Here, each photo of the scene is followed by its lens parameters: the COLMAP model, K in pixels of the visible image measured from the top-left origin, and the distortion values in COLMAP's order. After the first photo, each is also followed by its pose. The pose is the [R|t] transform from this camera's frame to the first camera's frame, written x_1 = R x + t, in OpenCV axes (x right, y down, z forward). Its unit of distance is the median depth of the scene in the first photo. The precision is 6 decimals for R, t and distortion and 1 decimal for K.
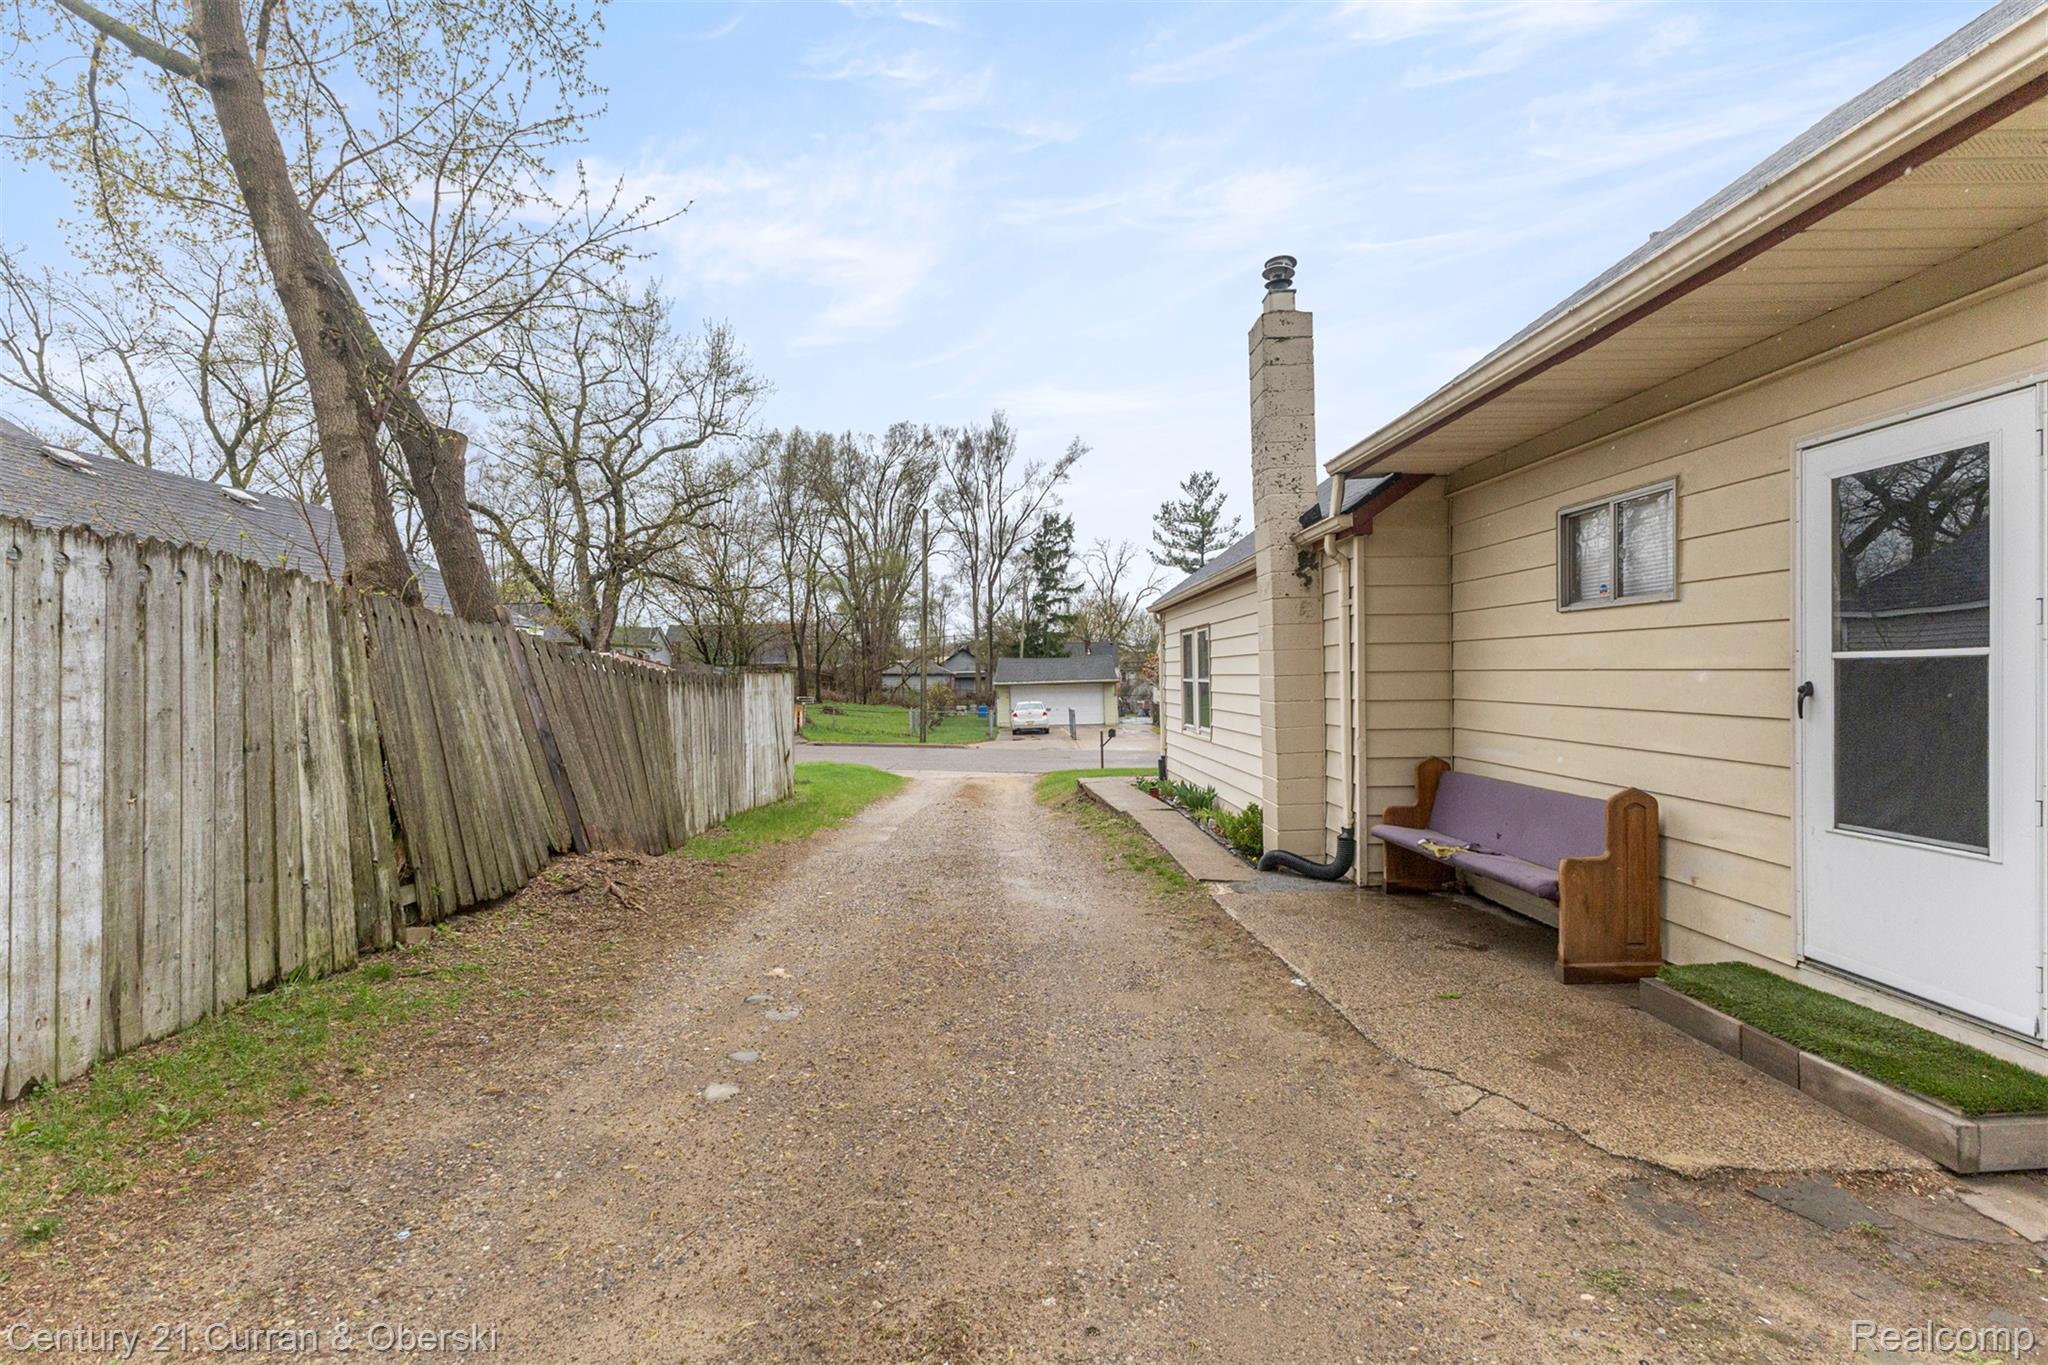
lens RADIAL K [[913.7, 0, 1024.1], [0, 913.7, 675.1], [0, 0, 1]] dist [-0.025656, -0.000106]
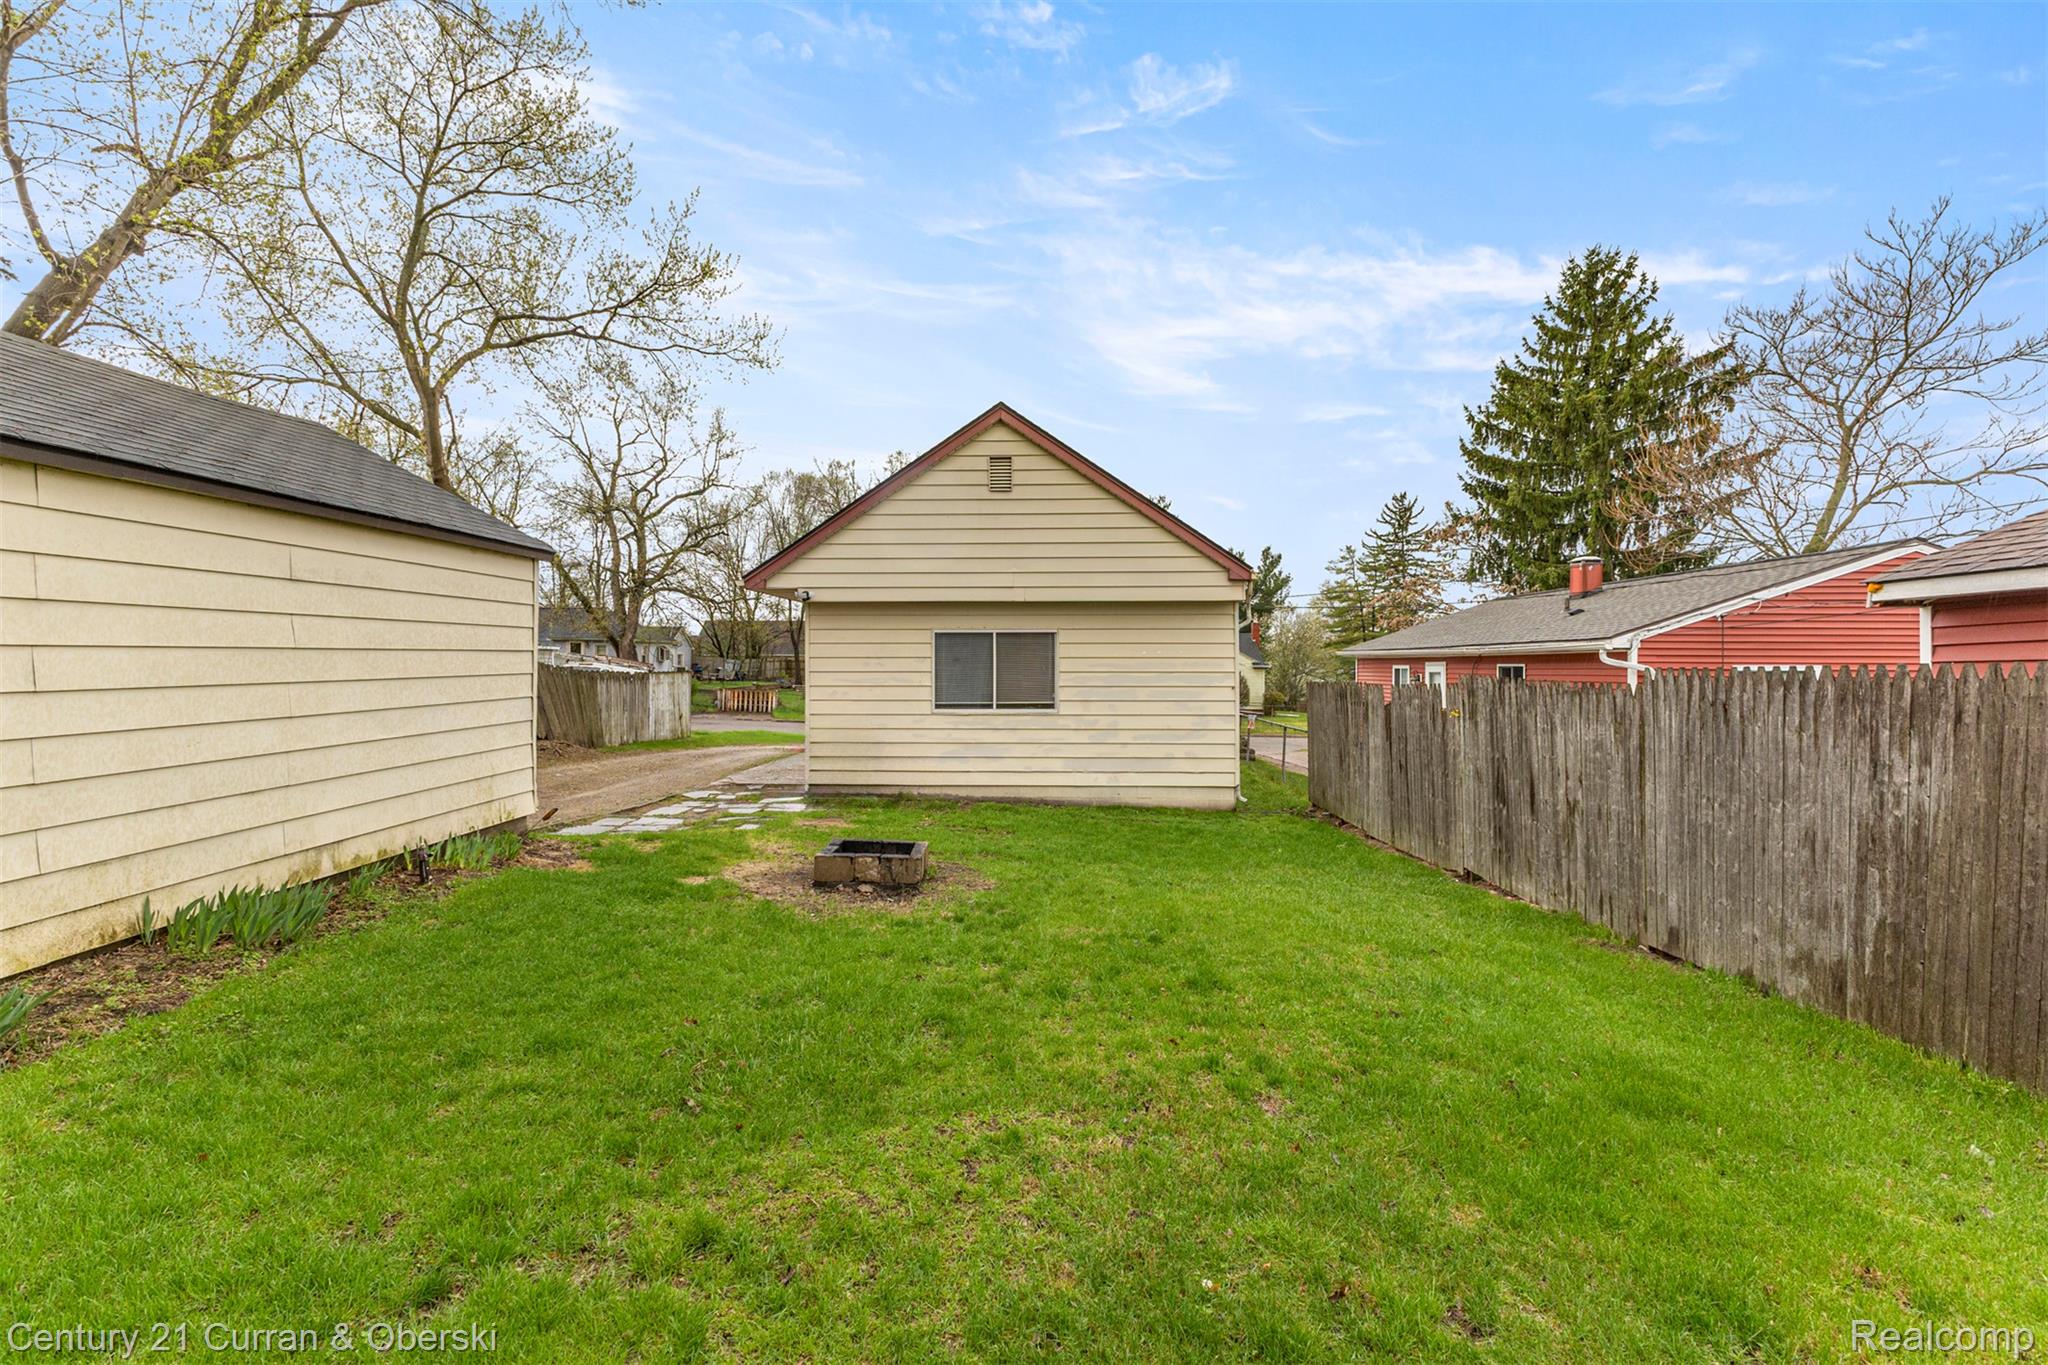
lens RADIAL K [[888.7, 0, 1022.4], [0, 888.7, 661.4], [0, 0, 1]] dist [0.003456, 0.000121]
pose [[0.998332, 0.028651, -0.050127, 0.182879], [-0.029088, 0.999545, -0.008009, -0.010994], [0.049875, 0.009454, 0.998711, -0.277621]]
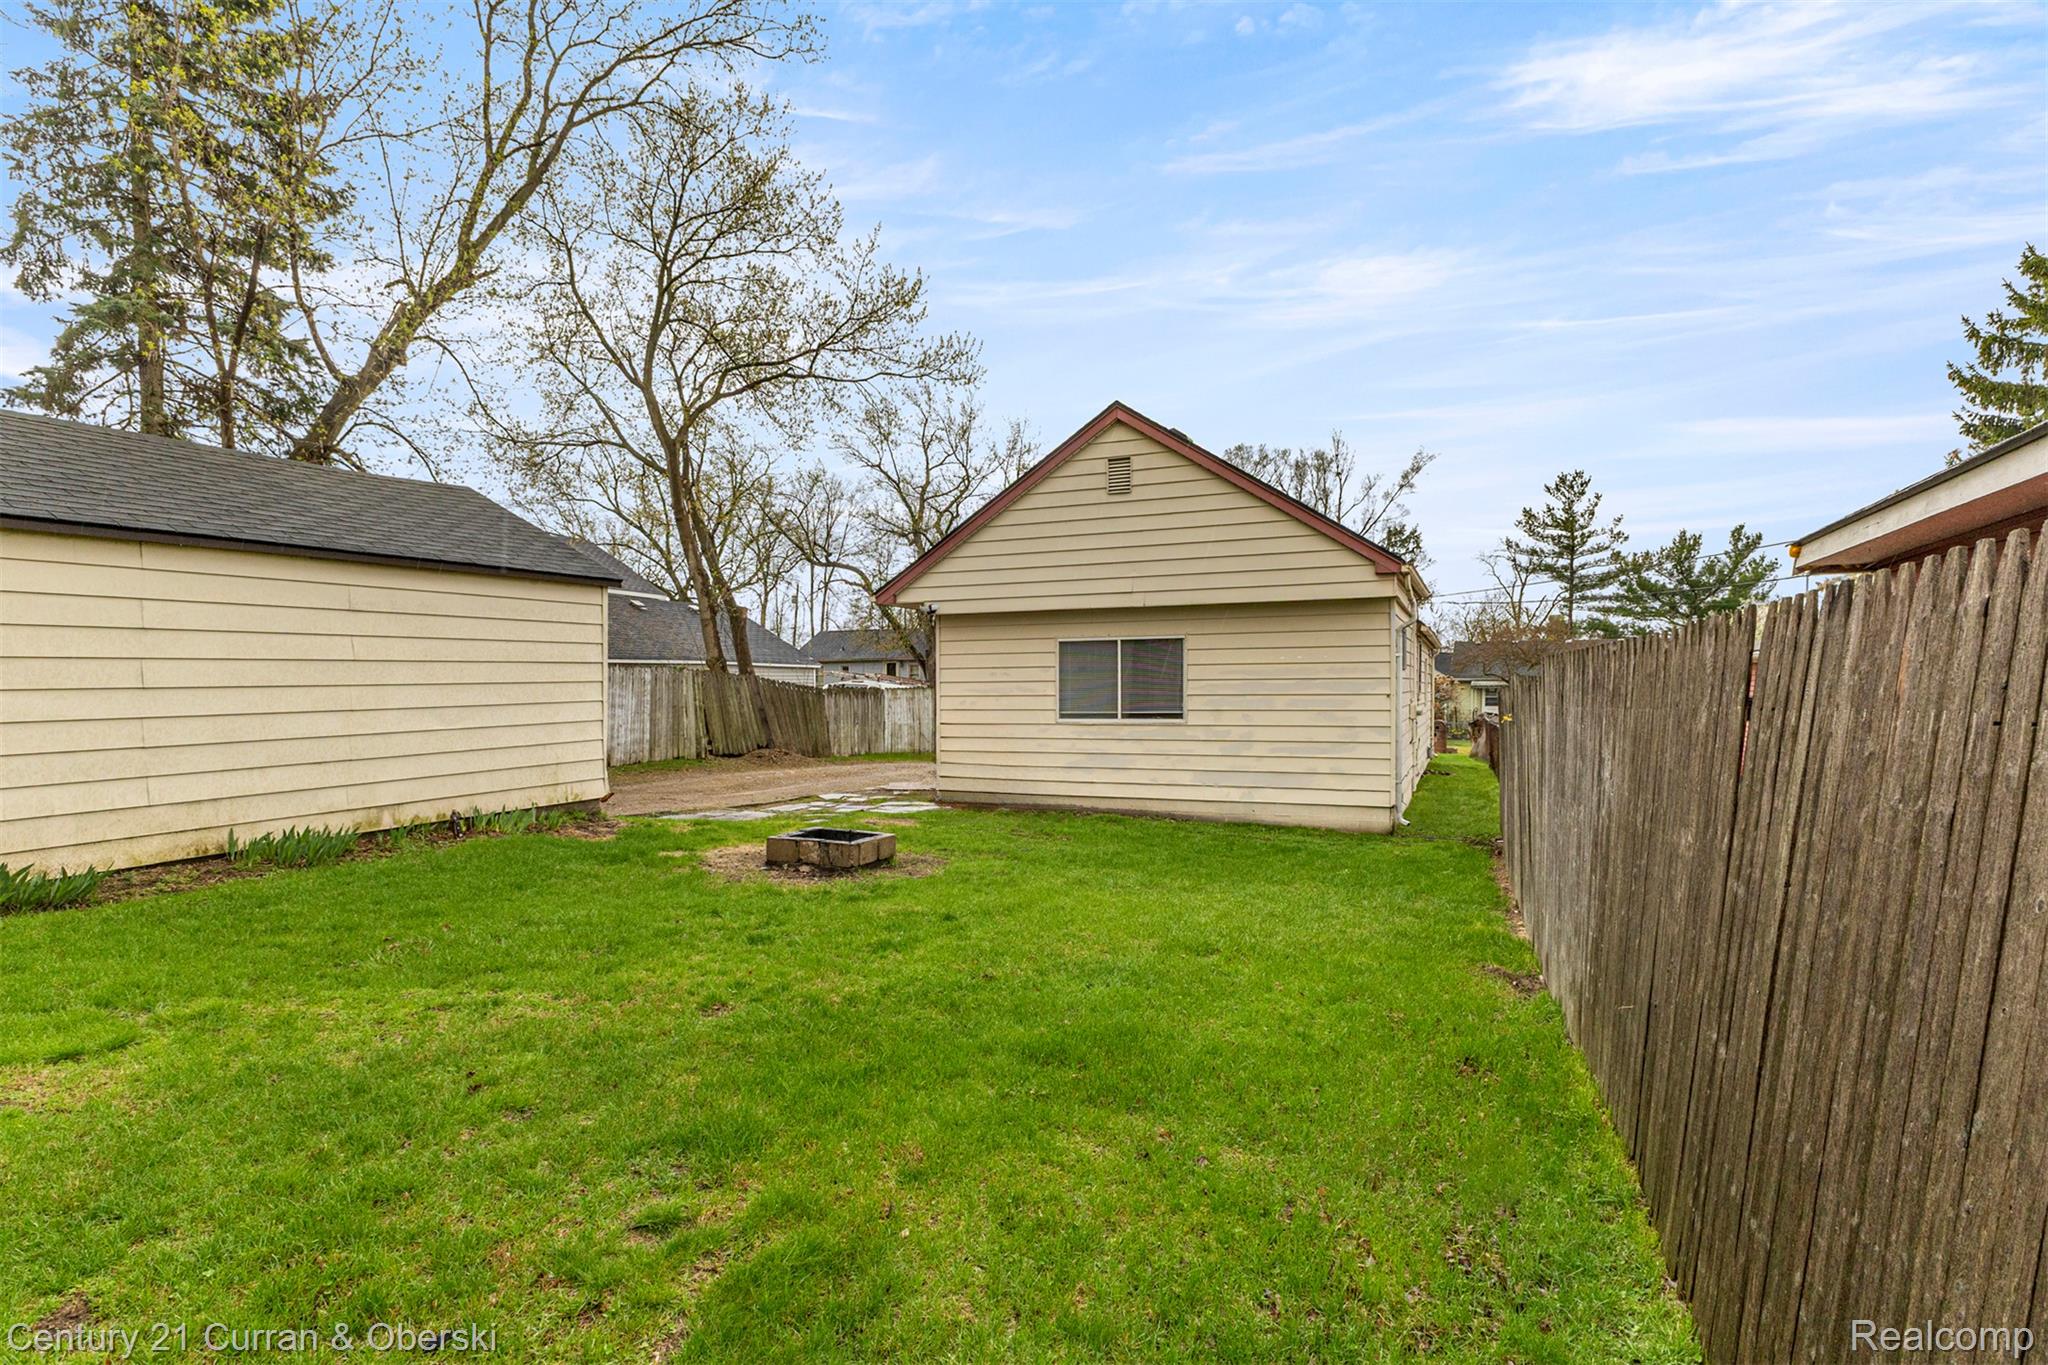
lens RADIAL K [[978.8, 0, 1081.7], [0, 978.8, 693.2], [0, 0, 1]] dist [0.002638, 0.000391]
pose [[0.927984, 0.021265, -0.372012, 0.285989], [-0.017343, 0.999753, 0.013886, -0.009389], [0.372216, -0.006434, 0.928124, -0.281104]]
